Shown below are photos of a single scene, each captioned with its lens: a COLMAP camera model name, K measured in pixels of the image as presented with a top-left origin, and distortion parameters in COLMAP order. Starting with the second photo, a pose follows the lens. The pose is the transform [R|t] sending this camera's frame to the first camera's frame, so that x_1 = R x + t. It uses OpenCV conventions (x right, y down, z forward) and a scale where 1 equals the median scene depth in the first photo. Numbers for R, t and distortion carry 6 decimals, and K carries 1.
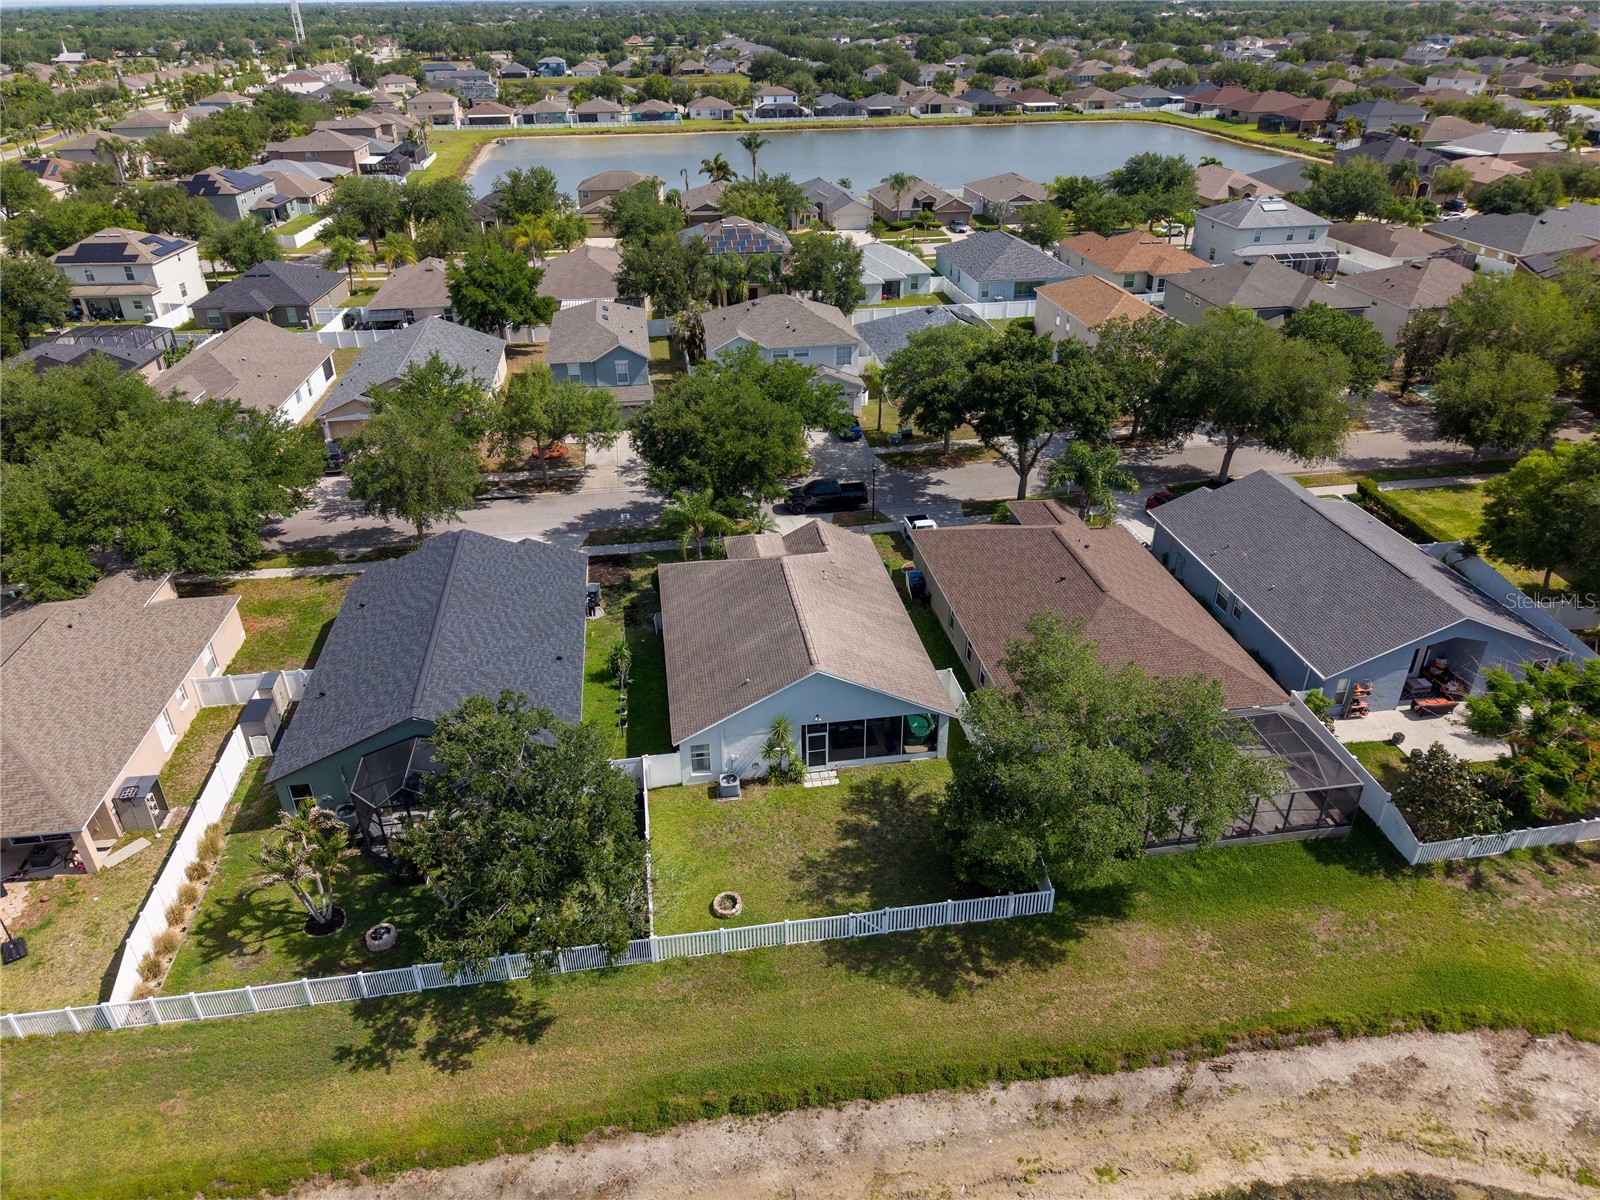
lens RADIAL K [[1067.5, 0, 800.6], [0, 1067.5, 603.2], [0, 0, 1]] dist [0.016007, -0.015979]
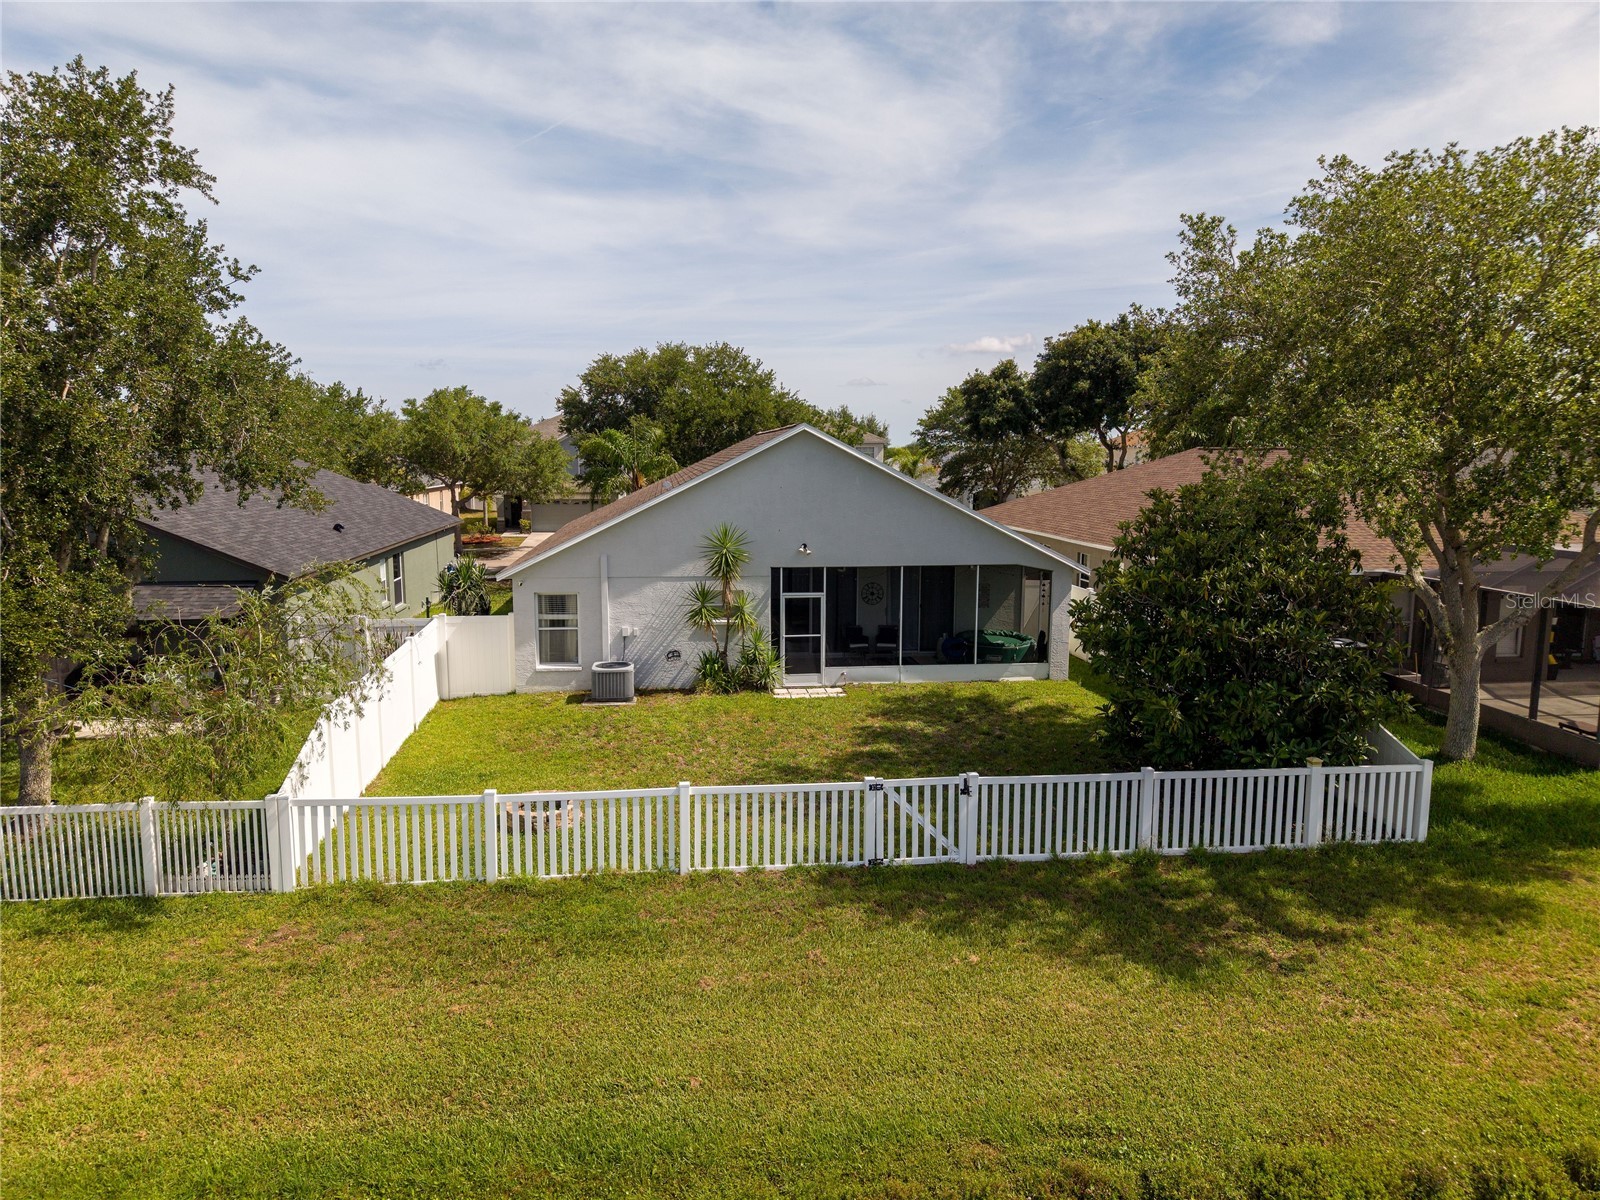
lens RADIAL K [[1067.5, 0, 799.0], [0, 1067.5, 593.9], [0, 0, 1]] dist [0.016007, -0.015979]
pose [[0.999494, 0.012963, -0.029053, 0.032020], [-0.023256, 0.920867, -0.389182, 0.358248], [0.021709, 0.389661, 0.920703, 0.629580]]
